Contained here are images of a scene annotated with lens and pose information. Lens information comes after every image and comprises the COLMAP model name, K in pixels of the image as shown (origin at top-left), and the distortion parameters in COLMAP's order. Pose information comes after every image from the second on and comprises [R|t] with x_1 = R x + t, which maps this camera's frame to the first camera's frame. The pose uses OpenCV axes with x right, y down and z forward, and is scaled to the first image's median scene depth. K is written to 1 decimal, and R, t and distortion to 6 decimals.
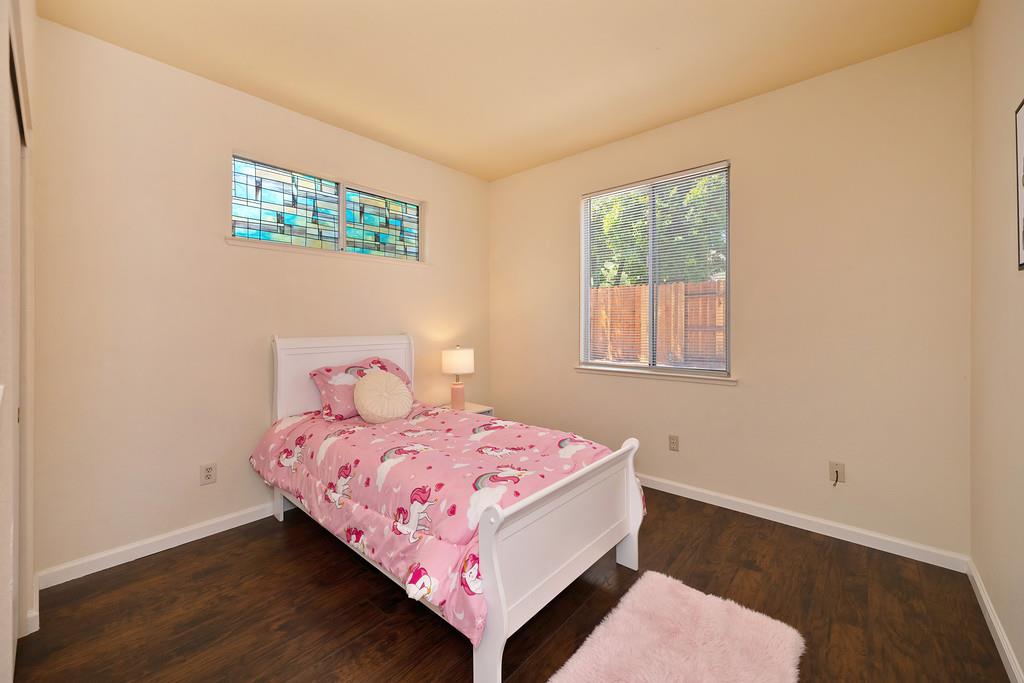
lens RADIAL K [[403.5, 0, 514.0], [0, 403.5, 335.4], [0, 0, 1]] dist [-0.000807, -0.000078]
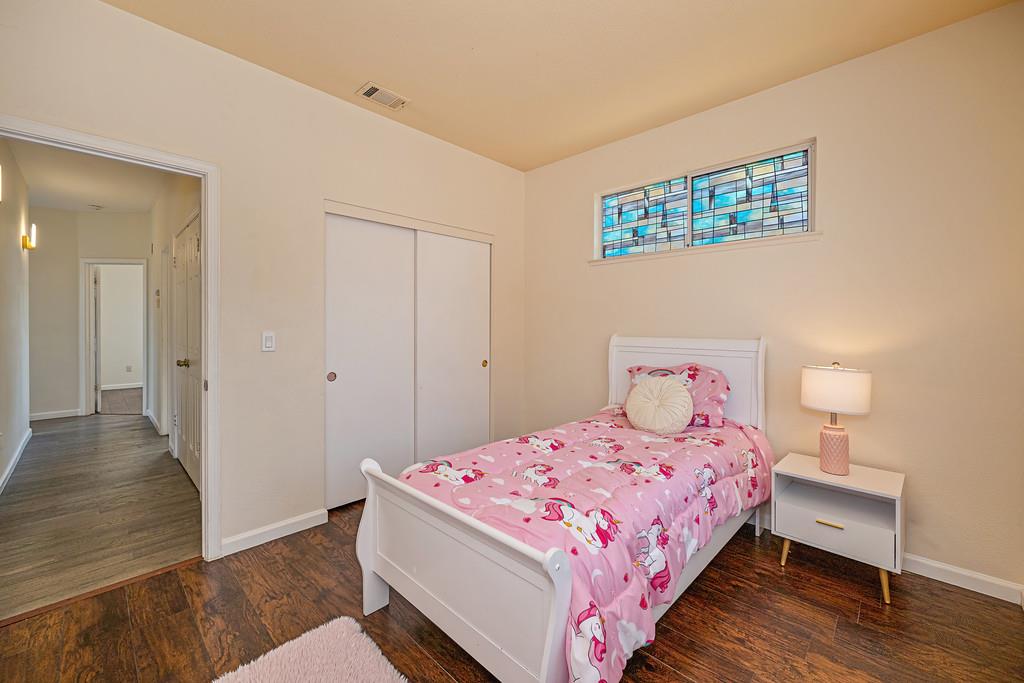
lens RADIAL K [[403.5, 0, 514.0], [0, 403.5, 335.4], [0, 0, 1]] dist [-0.000807, -0.000078]
pose [[-0.032632, 0.019733, -0.999273, 0.563404], [-0.039704, 0.998990, 0.021024, -0.010143], [0.998679, 0.040361, -0.031815, 0.687539]]
